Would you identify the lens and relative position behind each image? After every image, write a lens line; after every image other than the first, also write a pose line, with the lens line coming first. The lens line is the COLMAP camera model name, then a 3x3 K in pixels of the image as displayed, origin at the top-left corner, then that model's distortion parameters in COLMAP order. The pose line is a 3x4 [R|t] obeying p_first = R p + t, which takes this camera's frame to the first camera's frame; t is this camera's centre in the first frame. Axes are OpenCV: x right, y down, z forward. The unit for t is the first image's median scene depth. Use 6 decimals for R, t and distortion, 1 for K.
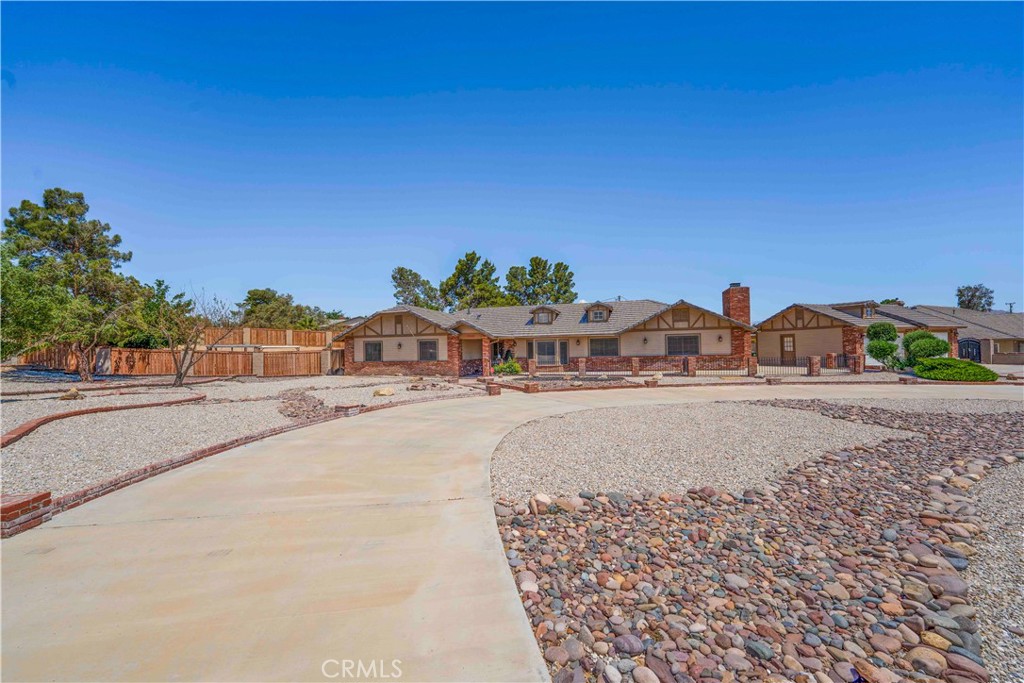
lens RADIAL K [[419.7, 0, 511.9], [0, 419.7, 345.7], [0, 0, 1]] dist [-0.002766, -0.001472]
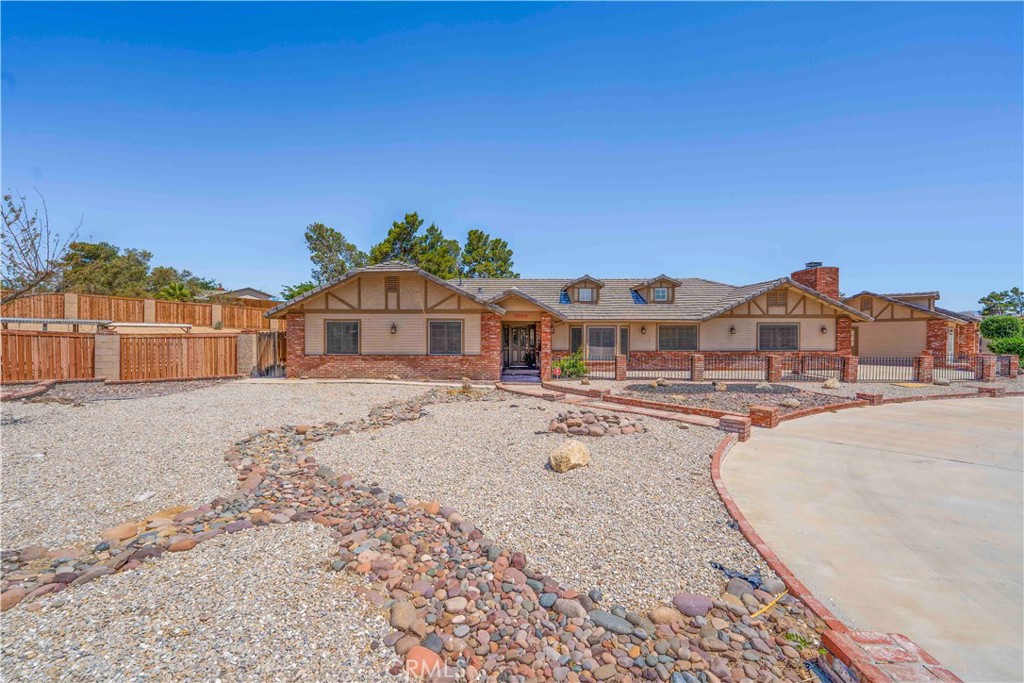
lens RADIAL K [[419.7, 0, 512.2], [0, 419.7, 338.6], [0, 0, 1]] dist [-0.002766, -0.001472]
pose [[0.966470, 0.018963, 0.256079, -0.250172], [-0.023673, 0.999602, 0.015323, 0.001030], [-0.255687, -0.020871, 0.966534, 0.367056]]
